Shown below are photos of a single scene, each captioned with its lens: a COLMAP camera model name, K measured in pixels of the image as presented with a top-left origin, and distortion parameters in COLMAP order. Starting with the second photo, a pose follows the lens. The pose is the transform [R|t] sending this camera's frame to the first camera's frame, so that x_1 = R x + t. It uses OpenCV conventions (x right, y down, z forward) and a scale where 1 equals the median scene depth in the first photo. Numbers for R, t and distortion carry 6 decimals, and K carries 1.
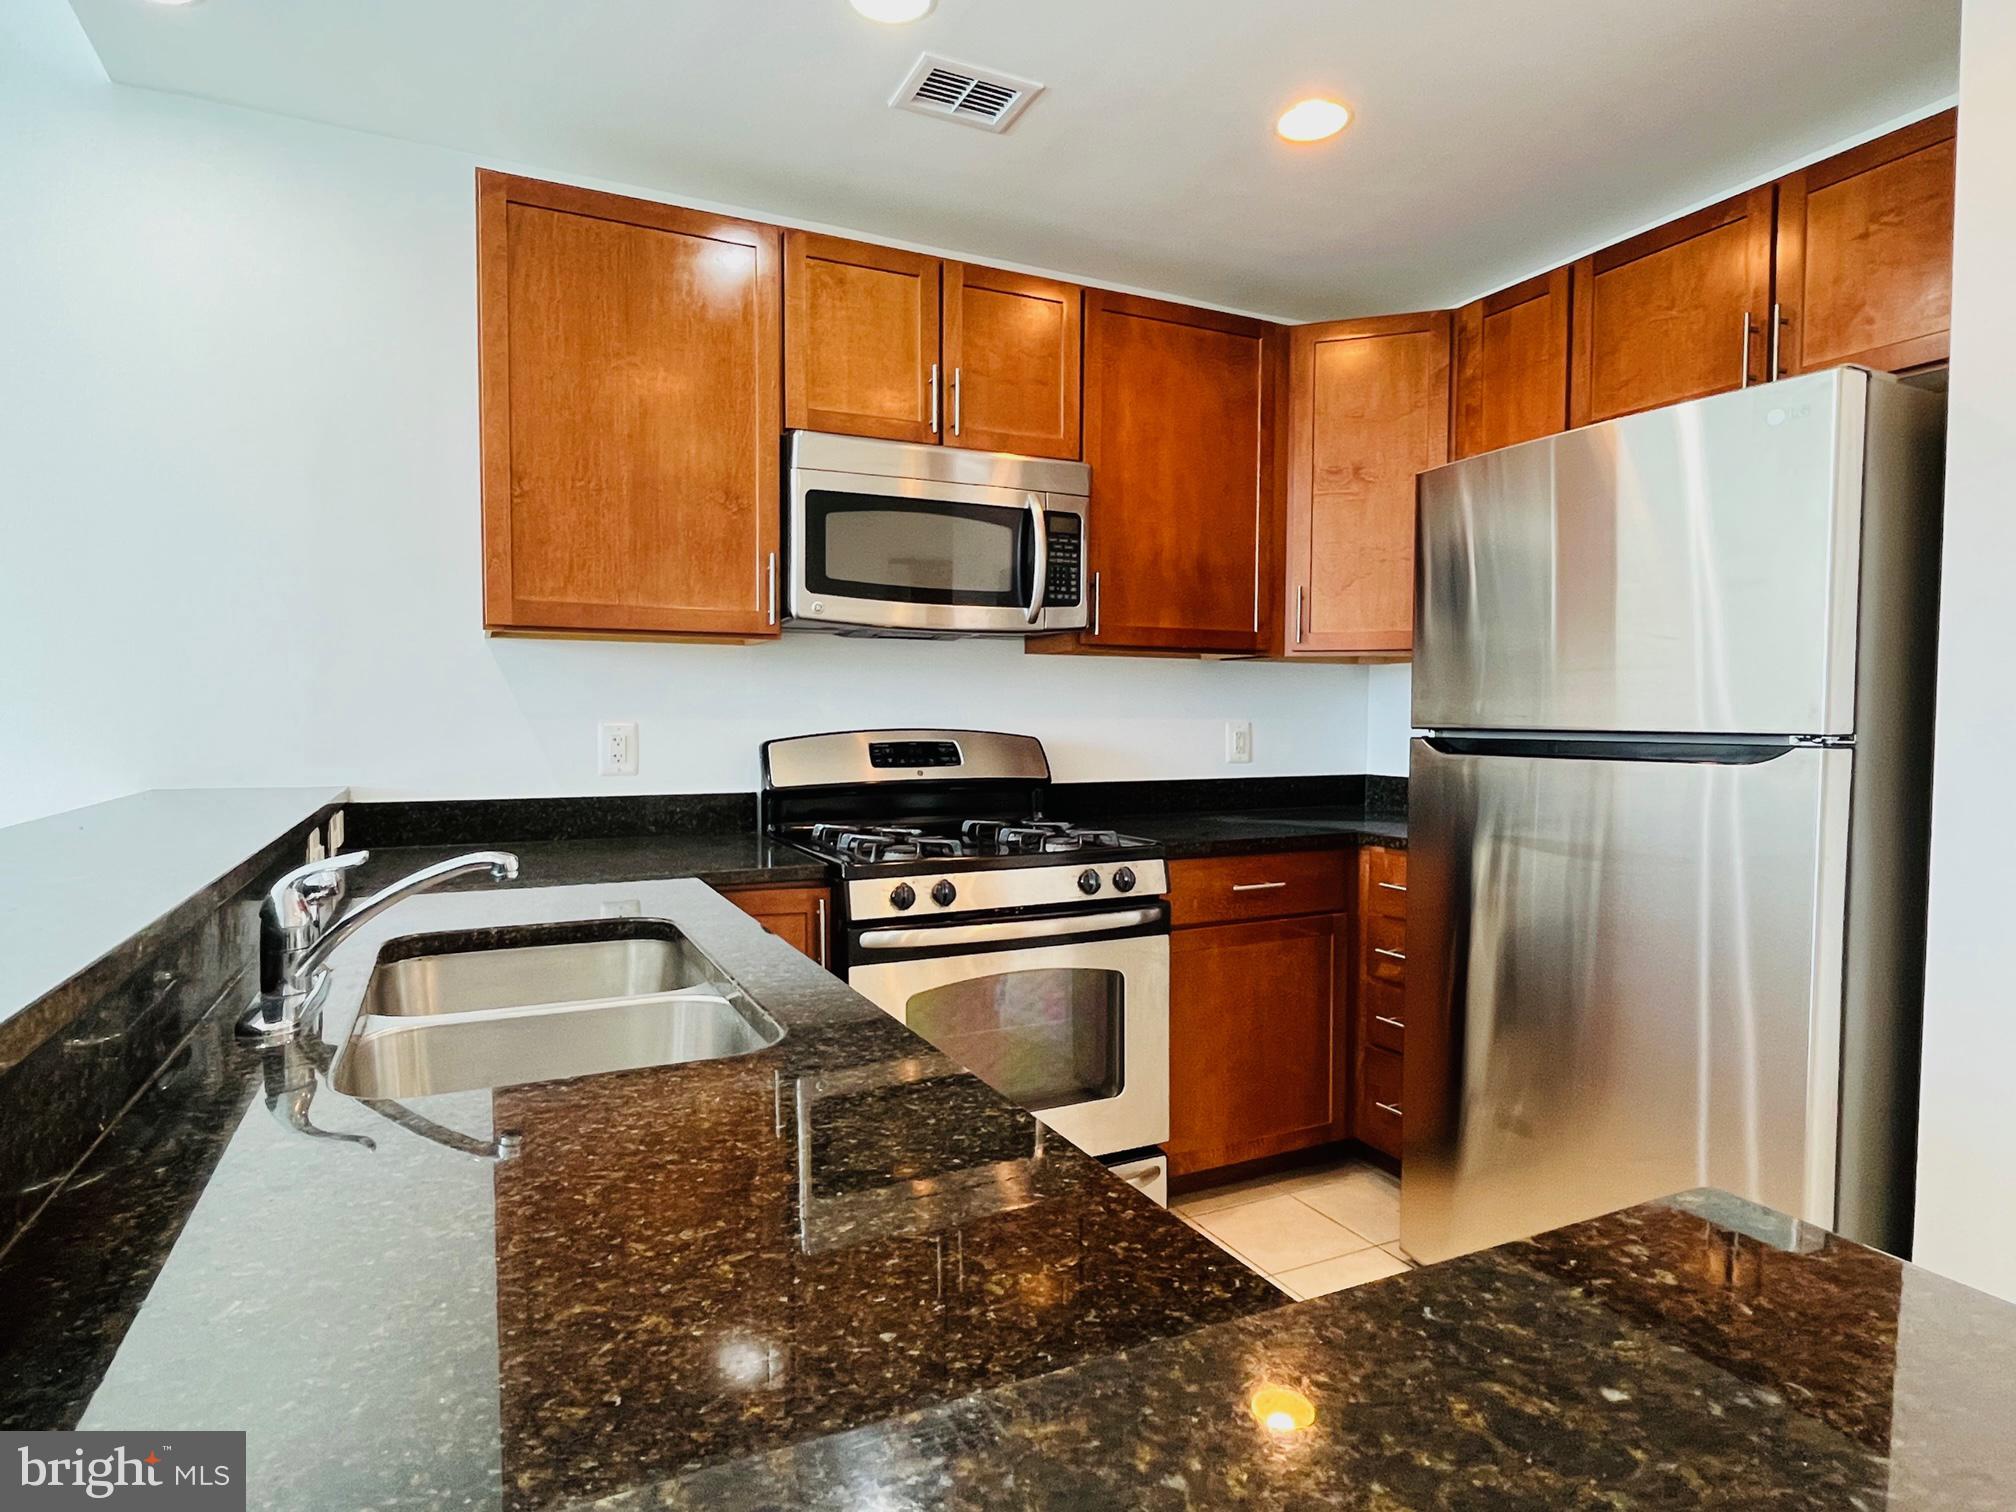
lens RADIAL K [[1114.5, 0, 996.6], [0, 1114.5, 770.1], [0, 0, 1]] dist [-0.008670, -0.001960]
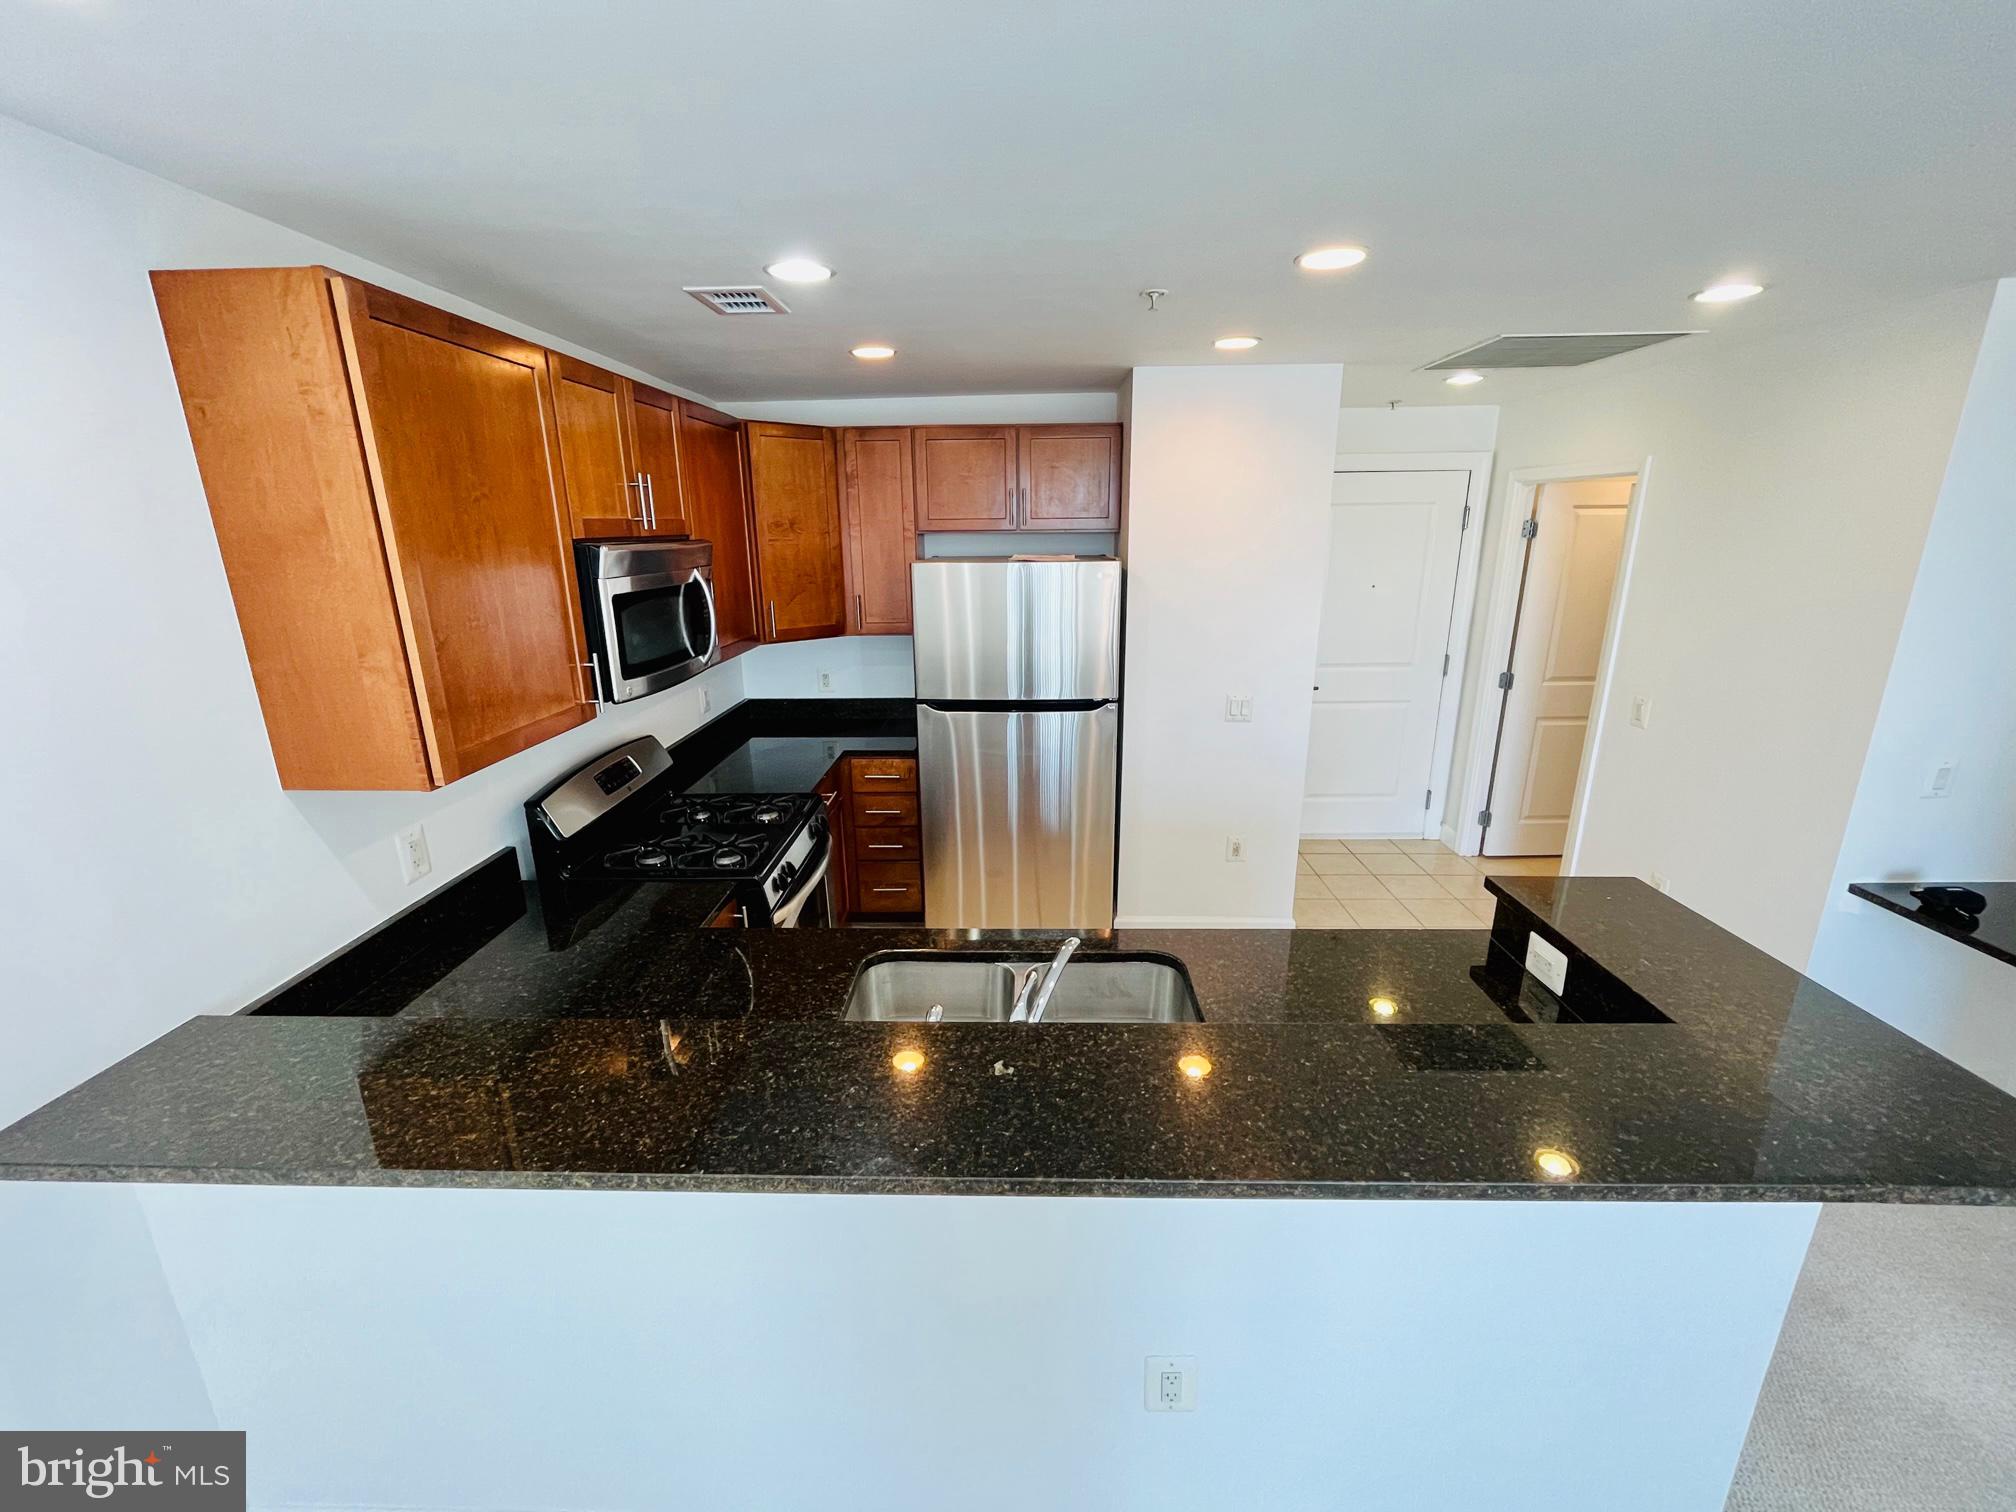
lens RADIAL K [[827.6, 0, 1005.7], [0, 827.6, 758.7], [0, 0, 1]] dist [0.000012, -0.001608]
pose [[0.458561, -0.251059, 0.852462, -0.760857], [0.057140, 0.965608, 0.253645, -0.278856], [-0.886824, -0.067602, 0.457136, 0.206878]]
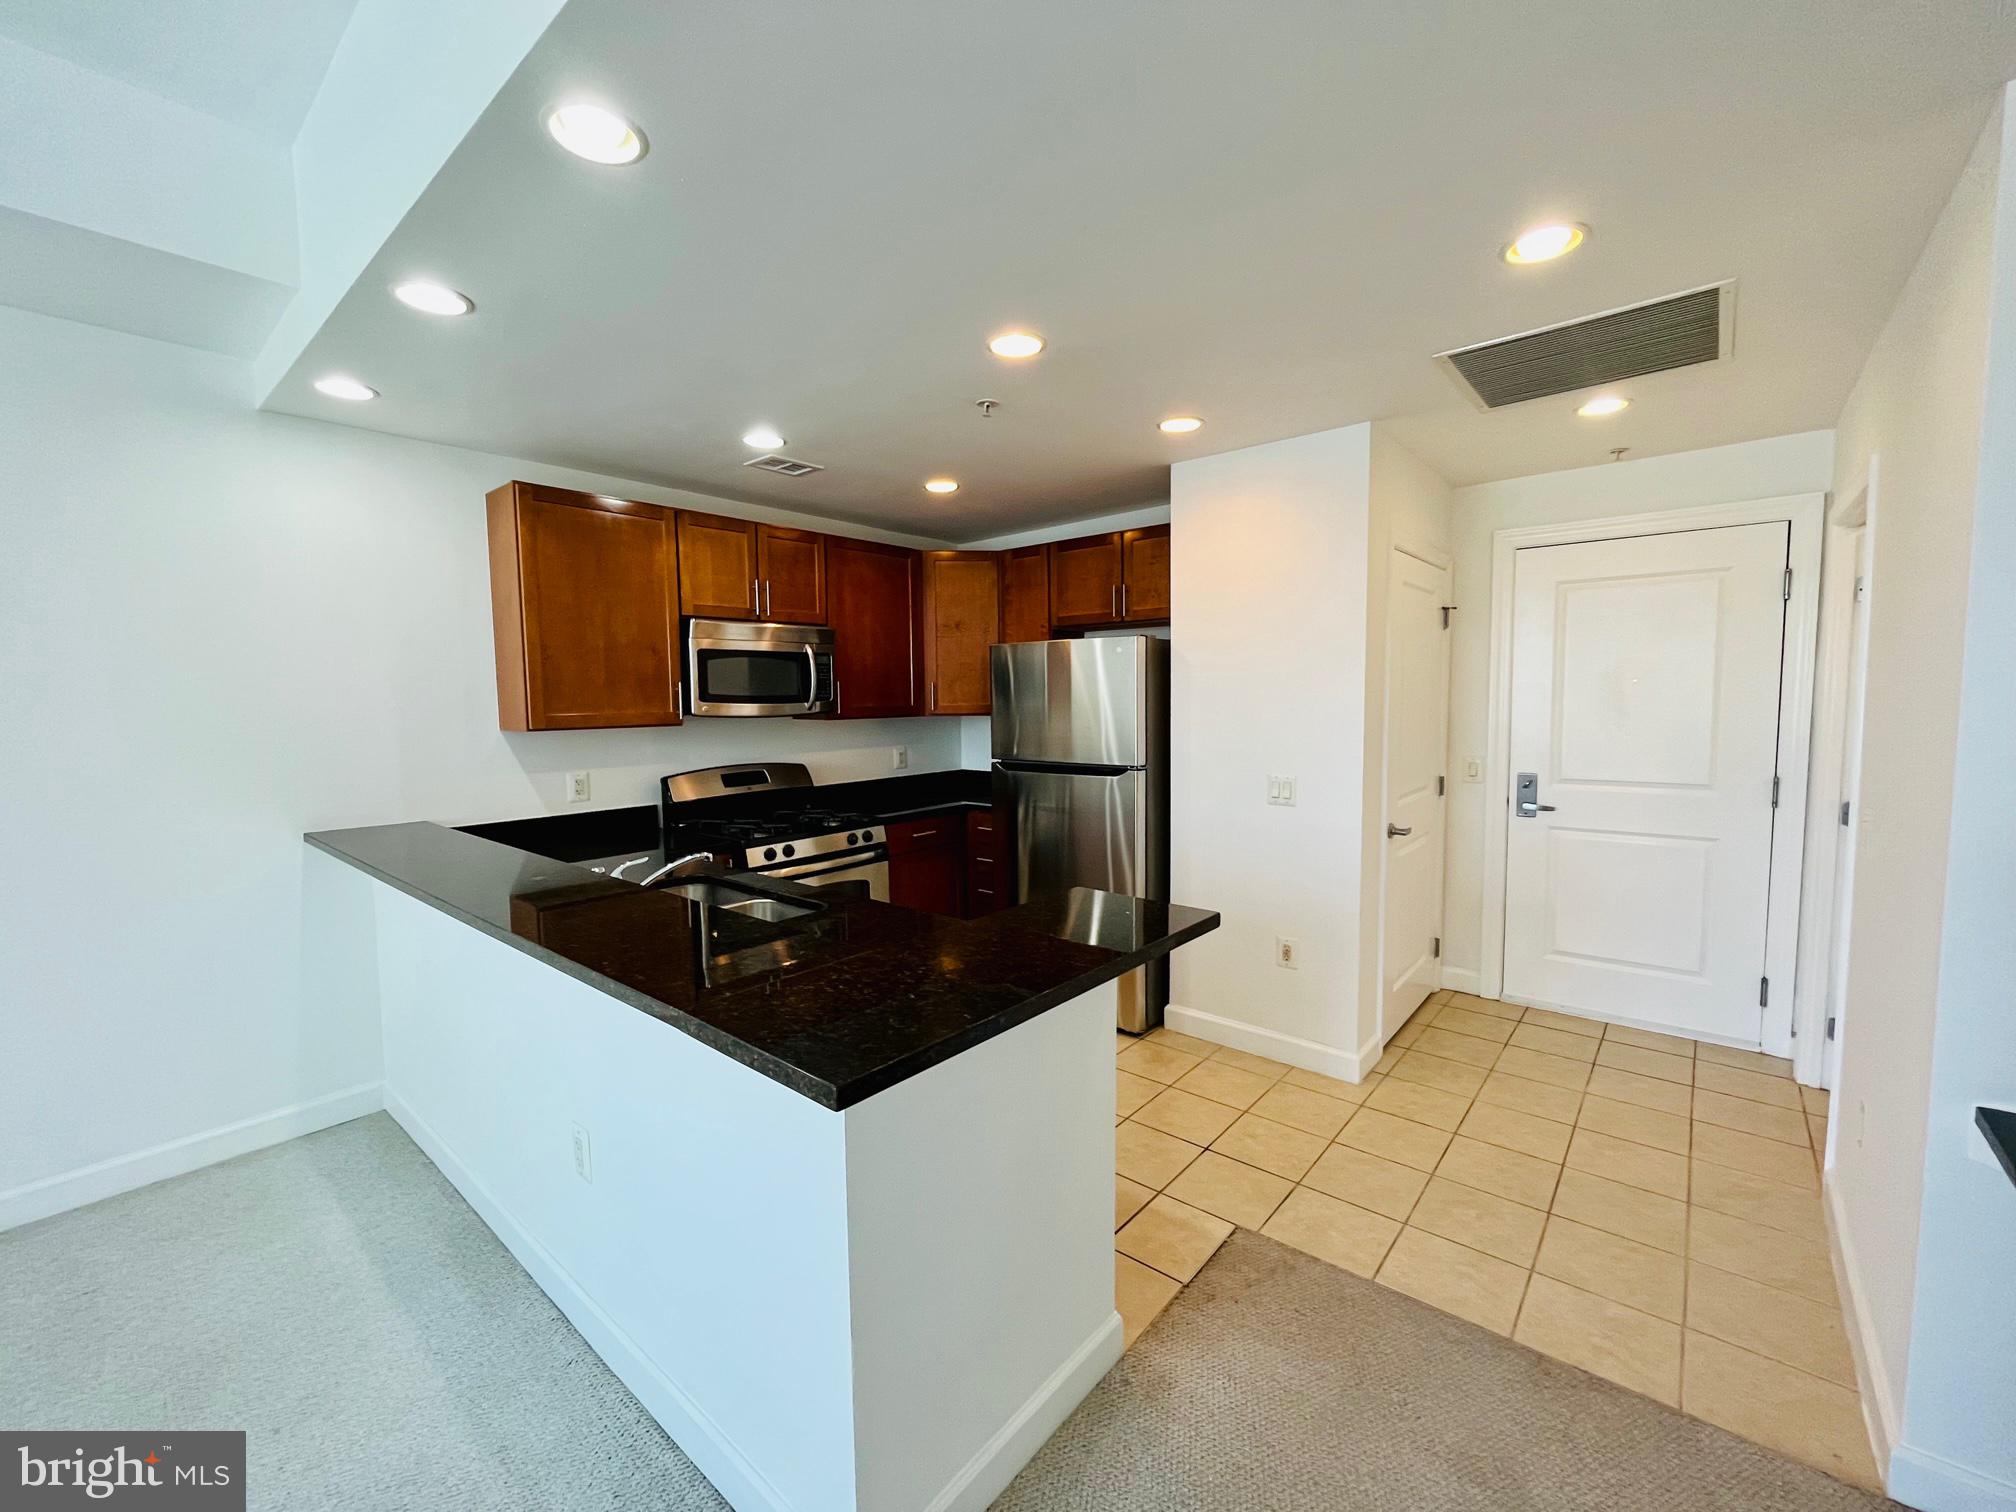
lens RADIAL K [[827.6, 0, 1003.9], [0, 827.6, 760.3], [0, 0, 1]] dist [0.000012, -0.001608]
pose [[0.914291, -0.048756, 0.402114, -0.266495], [0.038054, 0.998678, 0.034565, -0.087313], [-0.403267, -0.016300, 0.914937, -0.517157]]
